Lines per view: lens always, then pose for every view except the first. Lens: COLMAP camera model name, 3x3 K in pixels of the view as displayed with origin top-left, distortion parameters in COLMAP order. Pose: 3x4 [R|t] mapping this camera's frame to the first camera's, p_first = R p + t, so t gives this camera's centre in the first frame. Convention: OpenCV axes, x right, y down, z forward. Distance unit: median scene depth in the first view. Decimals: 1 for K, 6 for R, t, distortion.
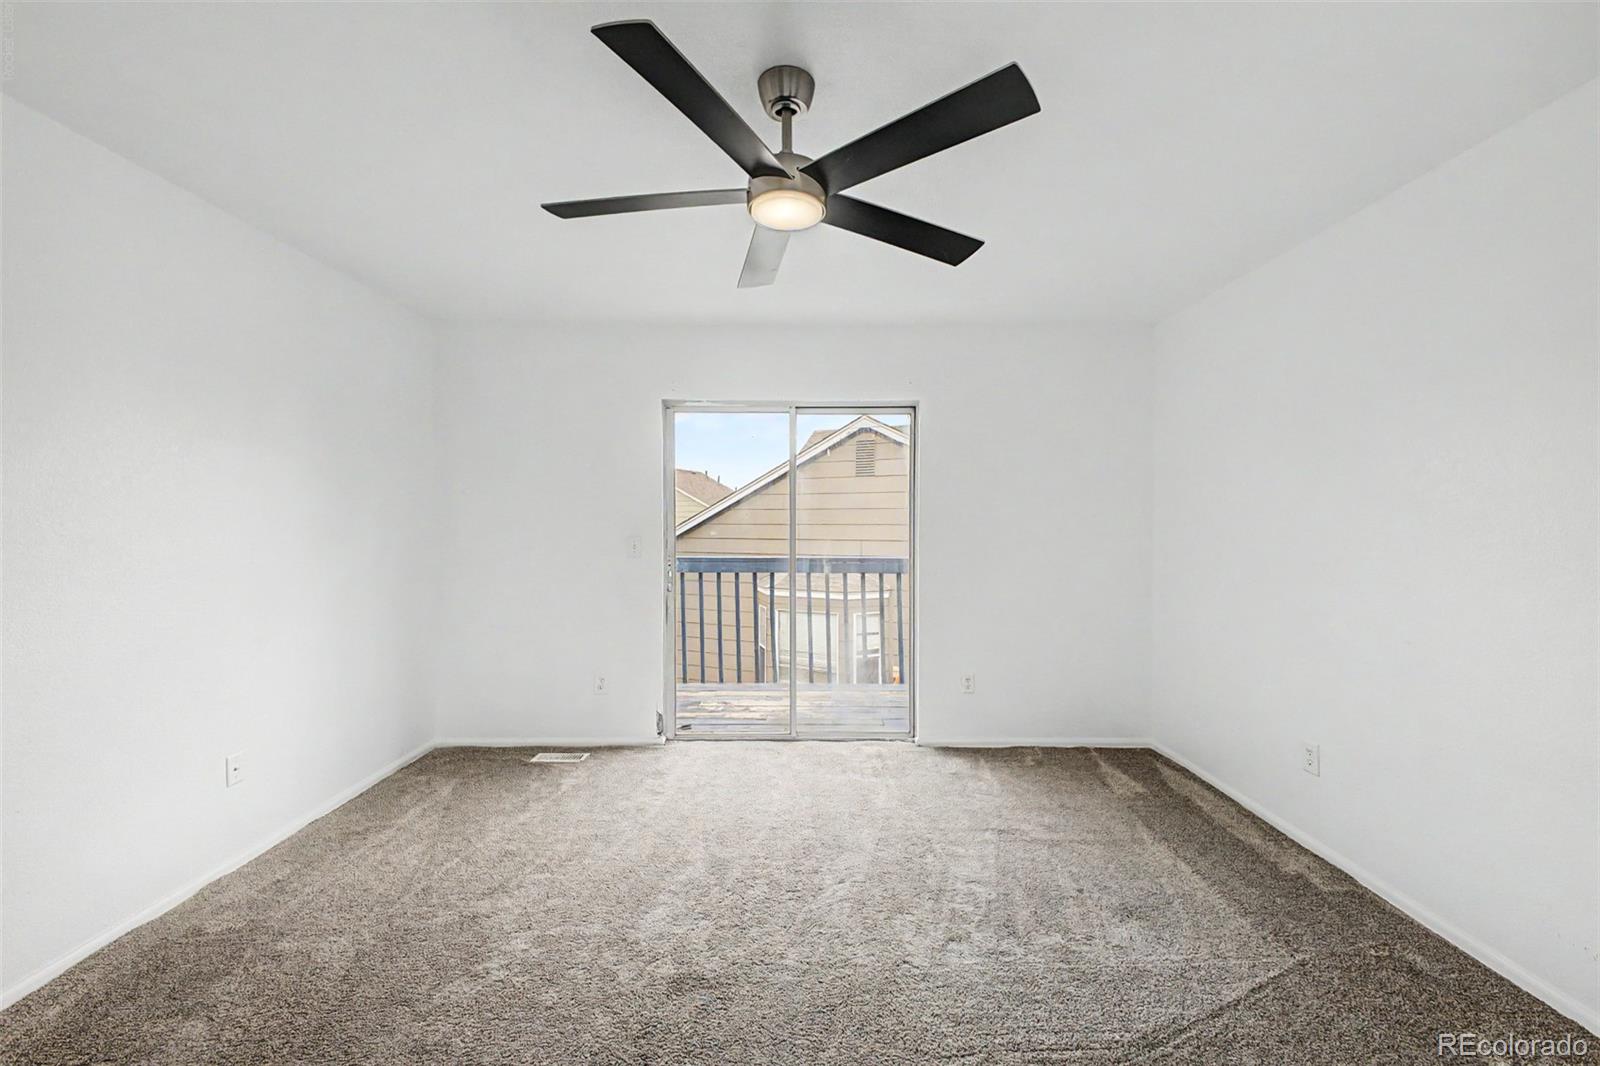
lens RADIAL K [[639.6, 0, 801.5], [0, 639.6, 527.7], [0, 0, 1]] dist [0.019572, -0.004481]
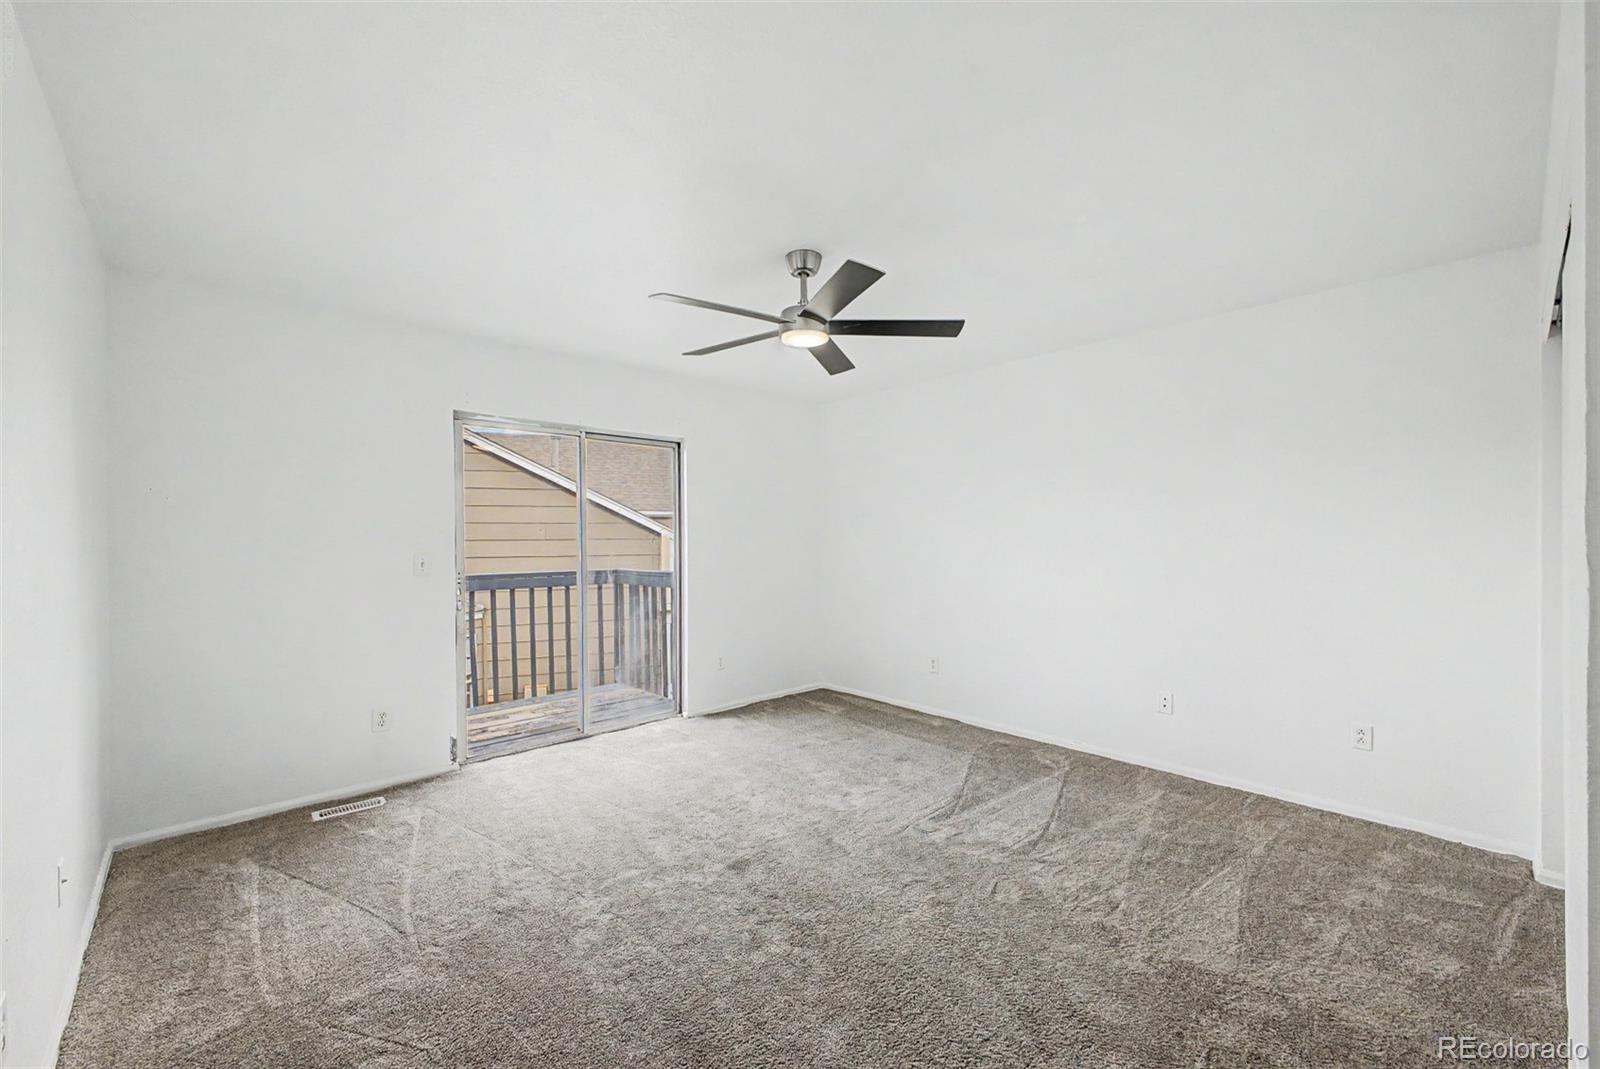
lens RADIAL K [[639.6, 0, 789.9], [0, 639.6, 535.3], [0, 0, 1]] dist [0.019572, -0.004481]
pose [[0.753208, -0.007196, 0.657743, -0.499785], [0.014574, 0.999877, -0.005750, -0.003077], [-0.657620, 0.013916, 0.753221, -0.069098]]
